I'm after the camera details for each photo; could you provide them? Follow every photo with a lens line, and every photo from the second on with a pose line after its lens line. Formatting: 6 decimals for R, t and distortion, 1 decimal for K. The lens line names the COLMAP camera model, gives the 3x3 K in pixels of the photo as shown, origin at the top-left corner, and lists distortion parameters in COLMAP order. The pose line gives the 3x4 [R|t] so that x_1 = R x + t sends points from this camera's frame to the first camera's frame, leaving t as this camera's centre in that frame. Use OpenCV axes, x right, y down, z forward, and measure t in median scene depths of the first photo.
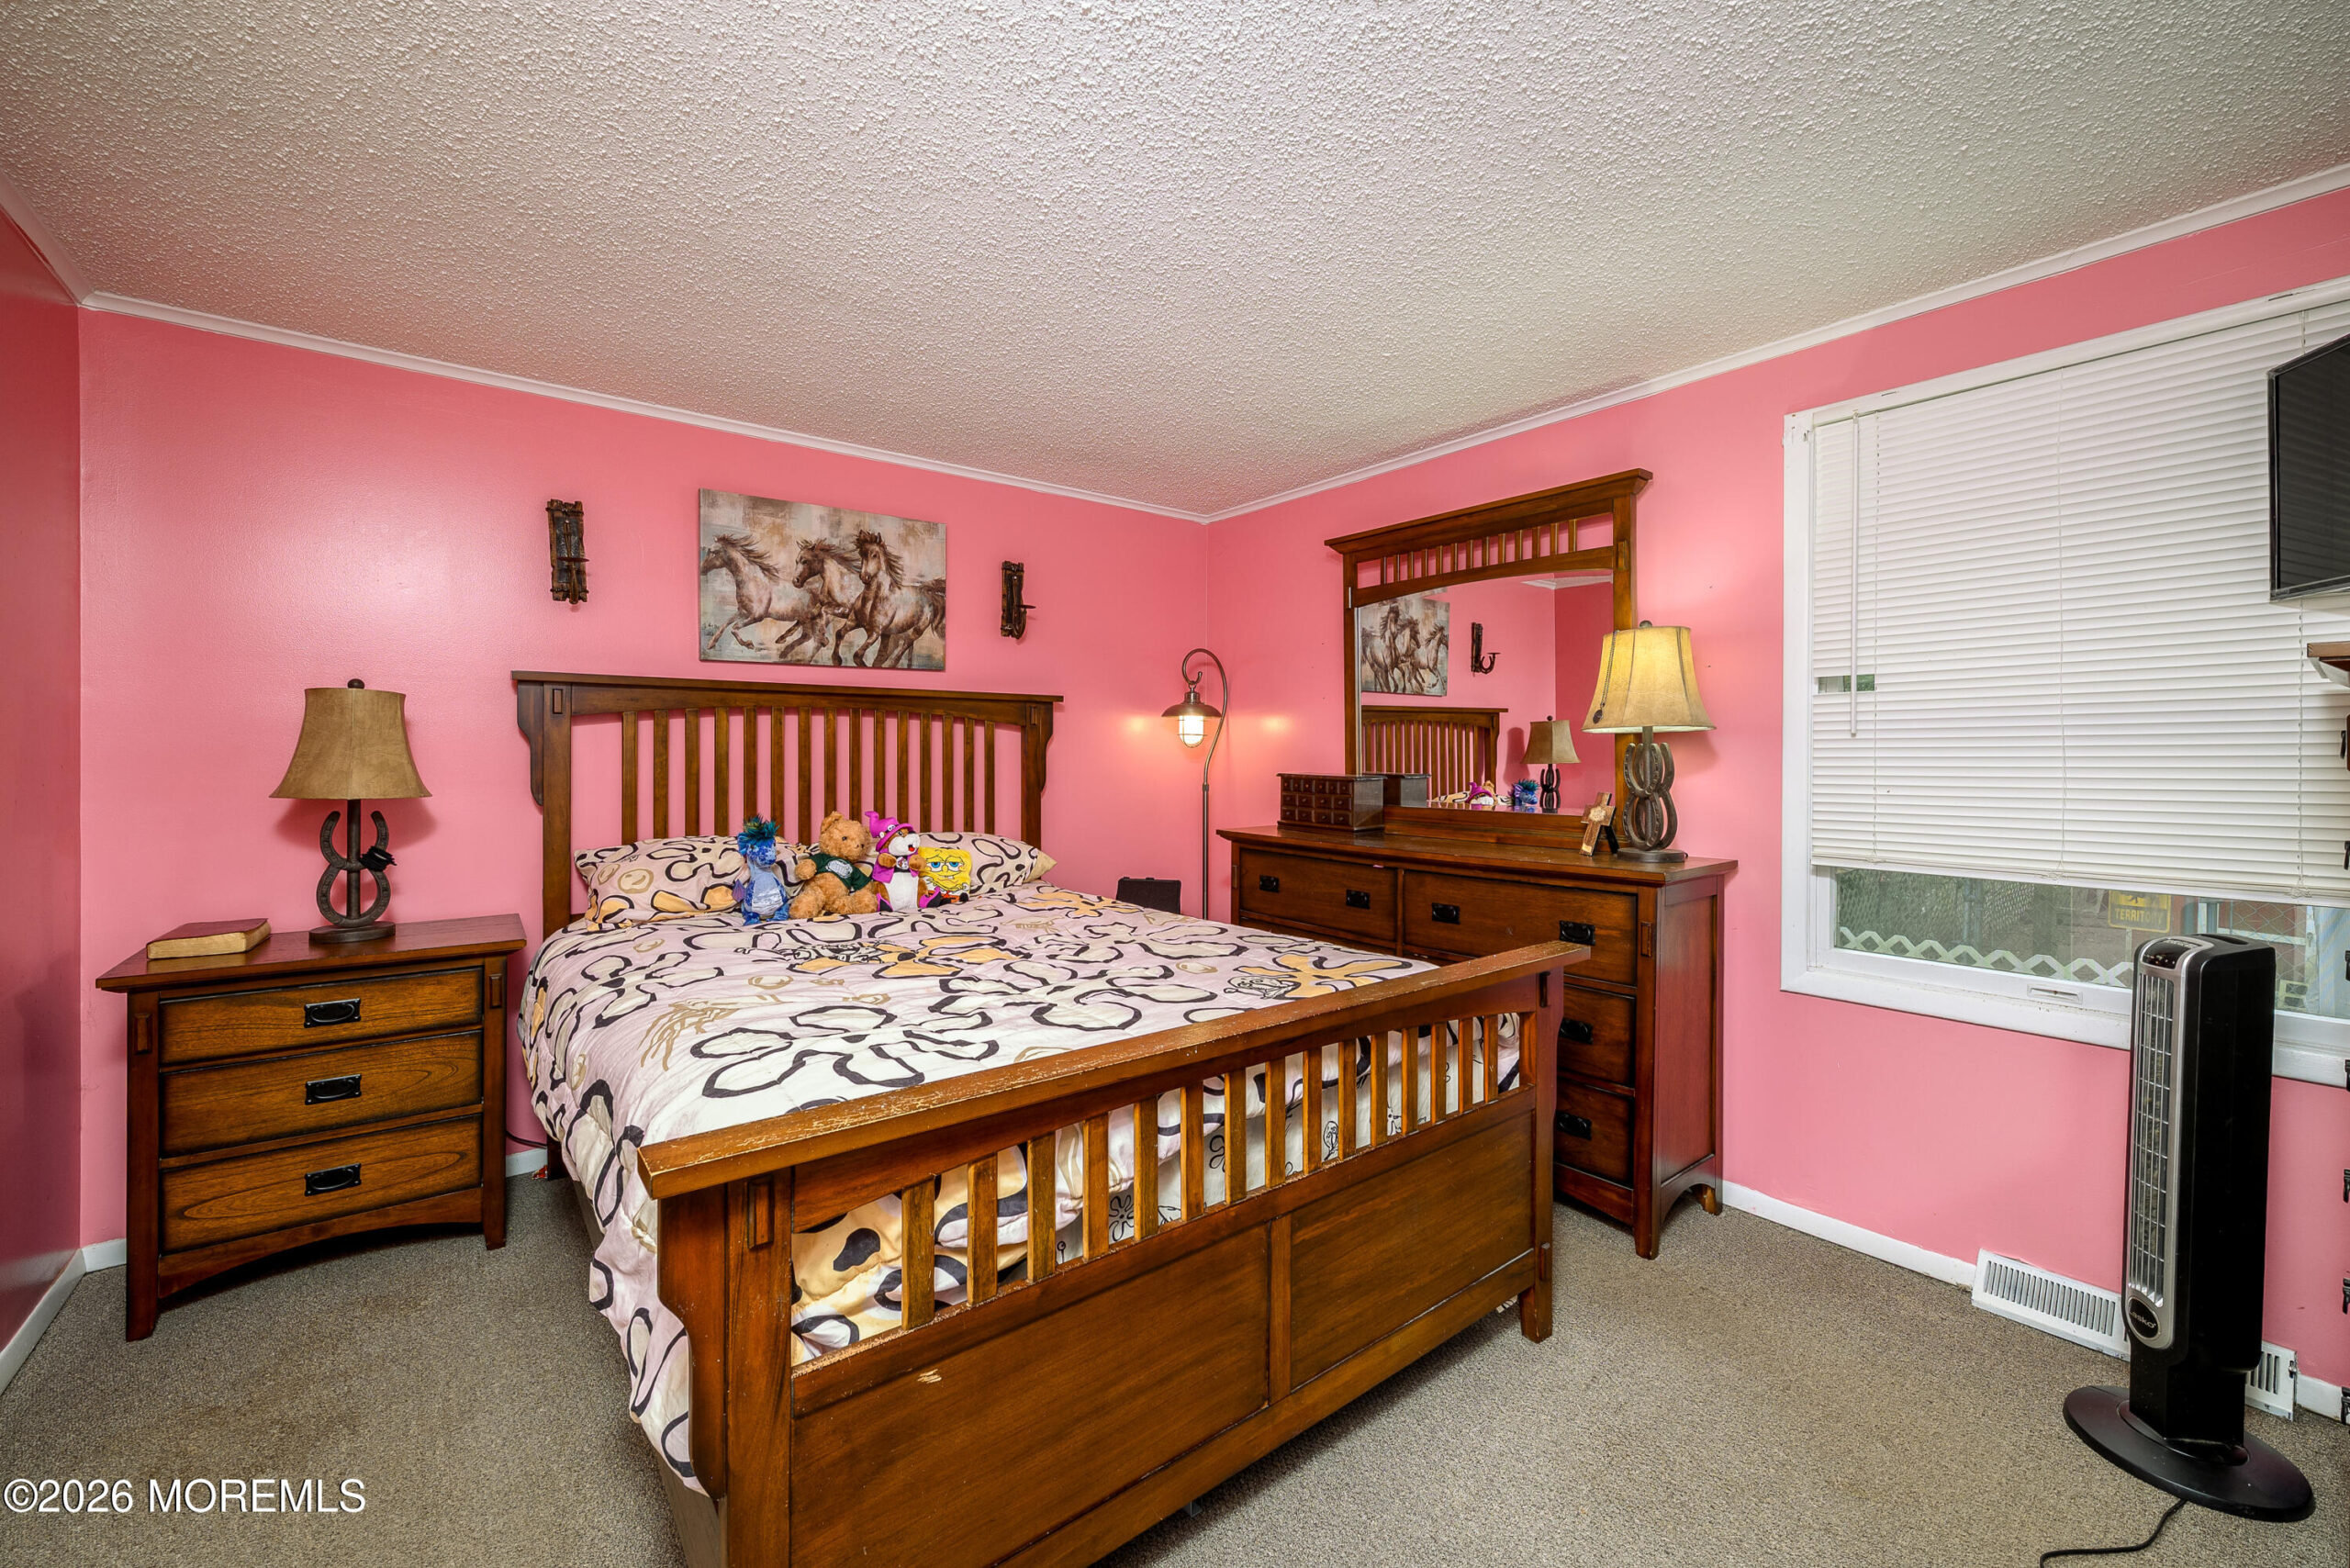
lens RADIAL K [[951.3, 0, 1178.7], [0, 951.3, 749.8], [0, 0, 1]] dist [-0.002632, -0.000045]
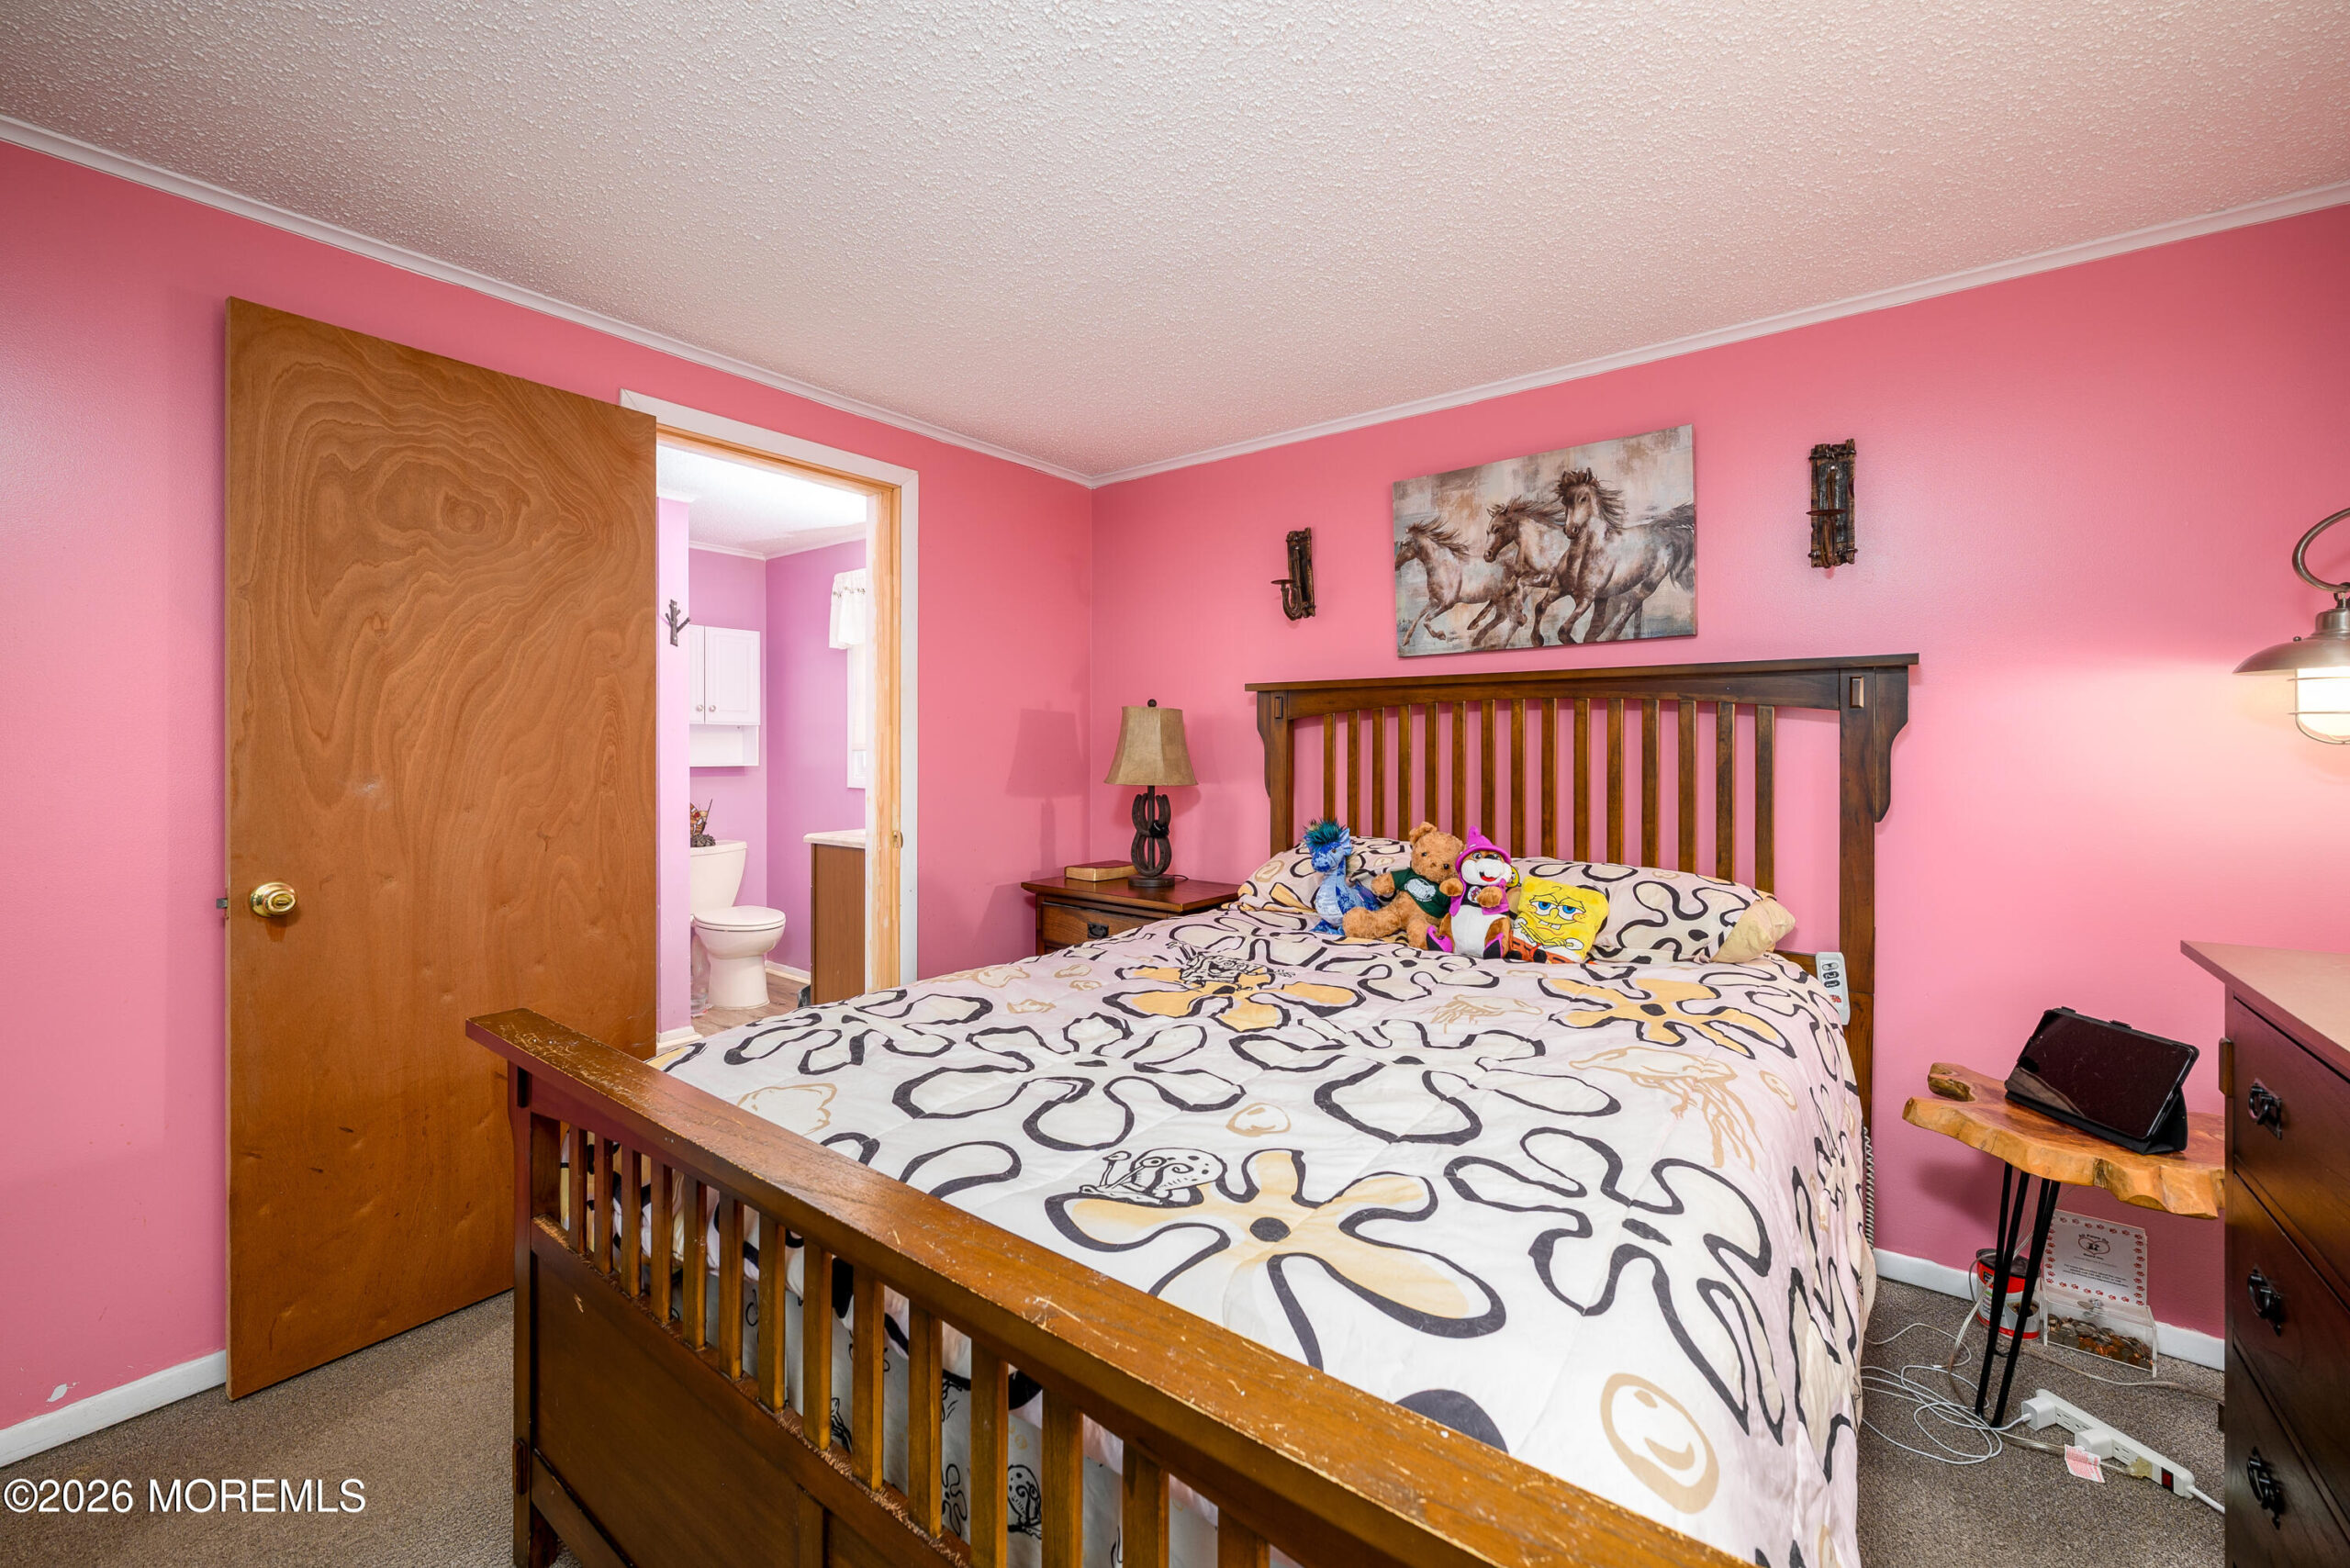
lens RADIAL K [[951.3, 0, 1178.7], [0, 951.3, 749.8], [0, 0, 1]] dist [-0.002632, -0.000045]
pose [[0.243124, -0.001206, -0.969995, 0.364275], [-0.000016, 0.999999, -0.001247, 0.000992], [0.969995, 0.000319, 0.243123, 0.510278]]
